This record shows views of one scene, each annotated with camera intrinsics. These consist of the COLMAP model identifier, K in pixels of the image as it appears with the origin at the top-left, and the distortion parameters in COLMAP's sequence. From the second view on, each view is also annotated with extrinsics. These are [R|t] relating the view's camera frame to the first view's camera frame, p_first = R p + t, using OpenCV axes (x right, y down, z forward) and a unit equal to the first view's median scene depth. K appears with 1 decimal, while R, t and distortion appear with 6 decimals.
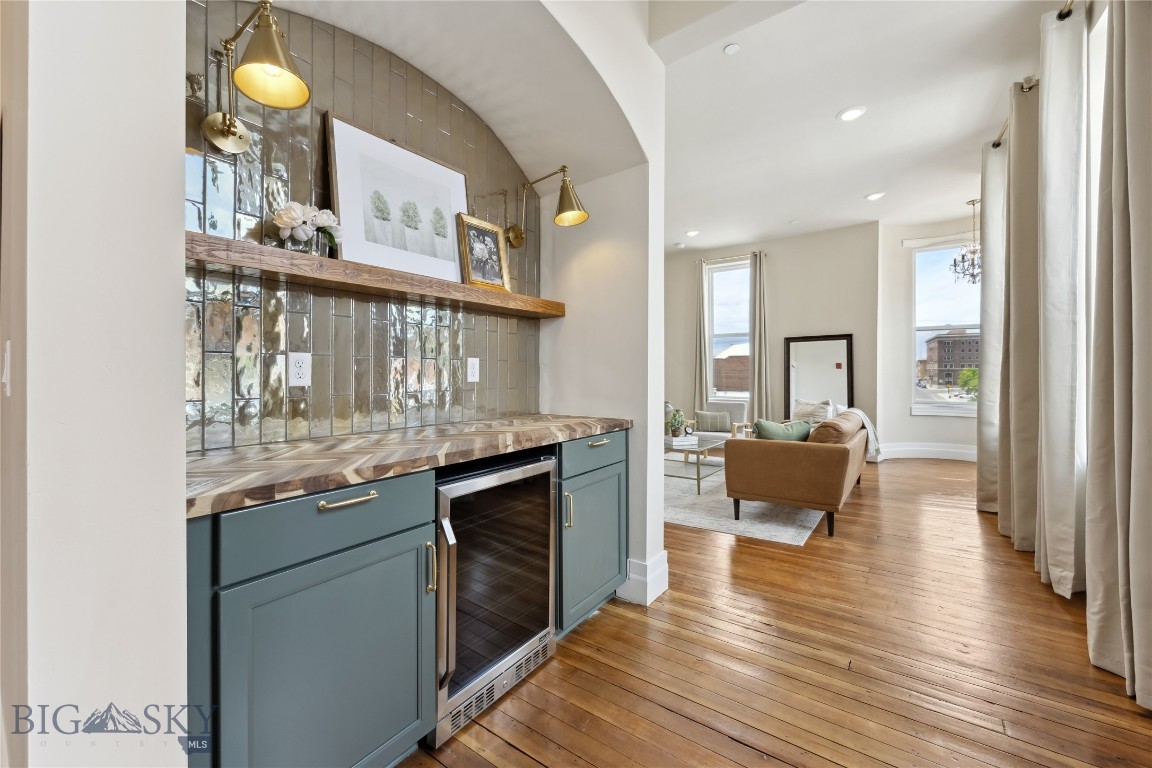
lens RADIAL K [[459.7, 0, 574.0], [0, 459.7, 373.3], [0, 0, 1]] dist [0.000364, 0.000044]
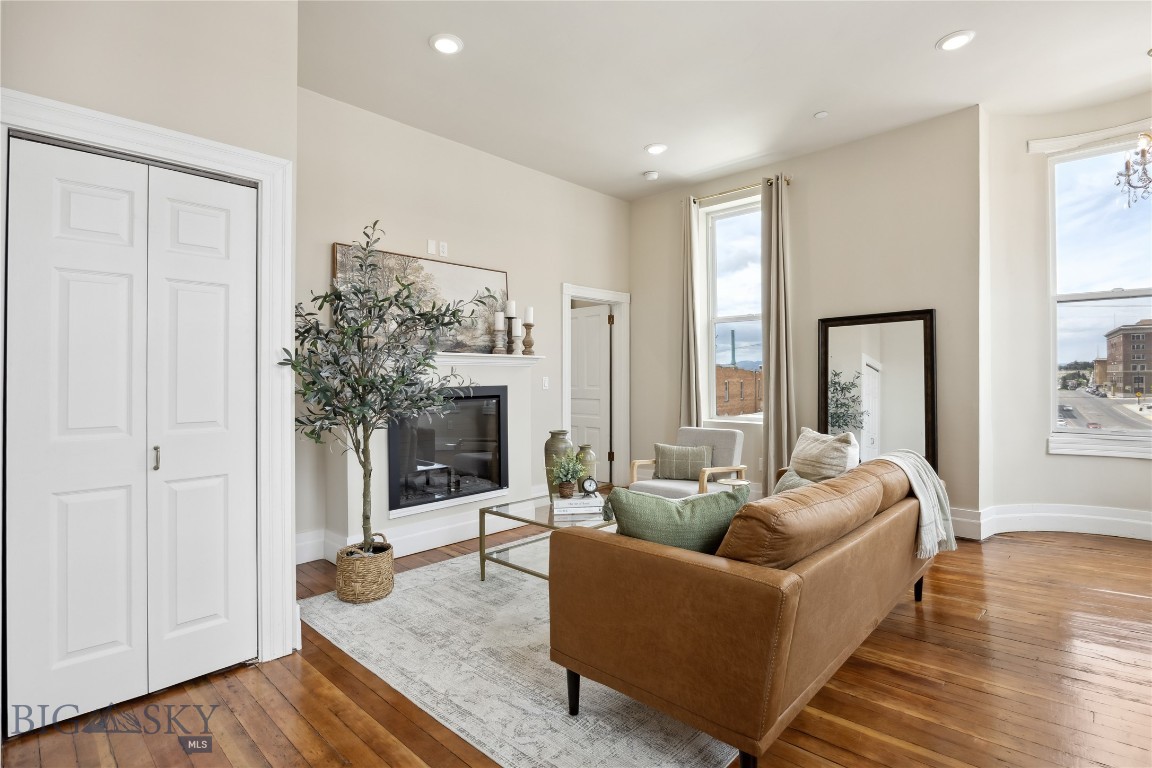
lens RADIAL K [[555.1, 0, 577.0], [0, 555.1, 376.9], [0, 0, 1]] dist [-0.009392, -0.000351]
pose [[0.993556, -0.004889, -0.113235, 0.230597], [0.004326, 0.999977, -0.005221, -0.001034], [0.113258, 0.004698, 0.993554, 0.258515]]
